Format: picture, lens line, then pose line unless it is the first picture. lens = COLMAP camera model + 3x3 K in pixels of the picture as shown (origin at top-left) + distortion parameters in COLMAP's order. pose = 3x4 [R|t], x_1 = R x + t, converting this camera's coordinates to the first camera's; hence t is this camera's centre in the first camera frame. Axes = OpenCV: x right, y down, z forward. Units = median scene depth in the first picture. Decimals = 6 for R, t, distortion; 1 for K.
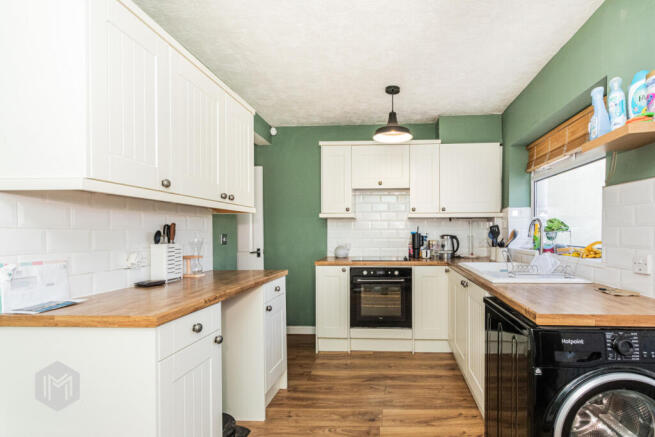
lens RADIAL K [[327.3, 0, 326.6], [0, 327.3, 230.2], [0, 0, 1]] dist [-0.004470, 0.002067]
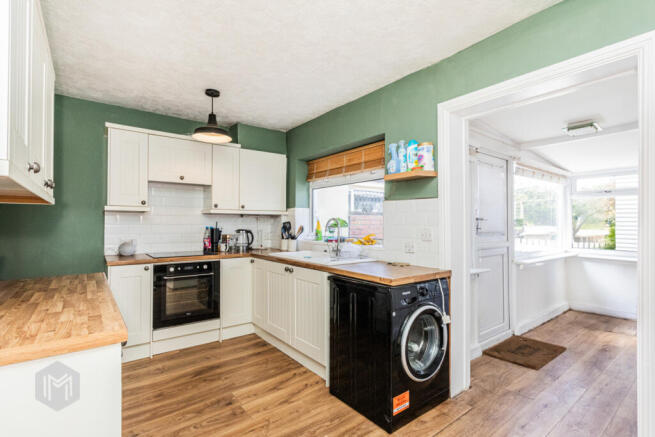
lens RADIAL K [[314.7, 0, 323.6], [0, 314.7, 216.9], [0, 0, 1]] dist [-0.001219, 0.000511]
pose [[0.761074, 0.019879, 0.648360, -0.151331], [-0.004854, 0.999677, -0.024953, -0.004368], [-0.648647, 0.015844, 0.760925, 0.001240]]
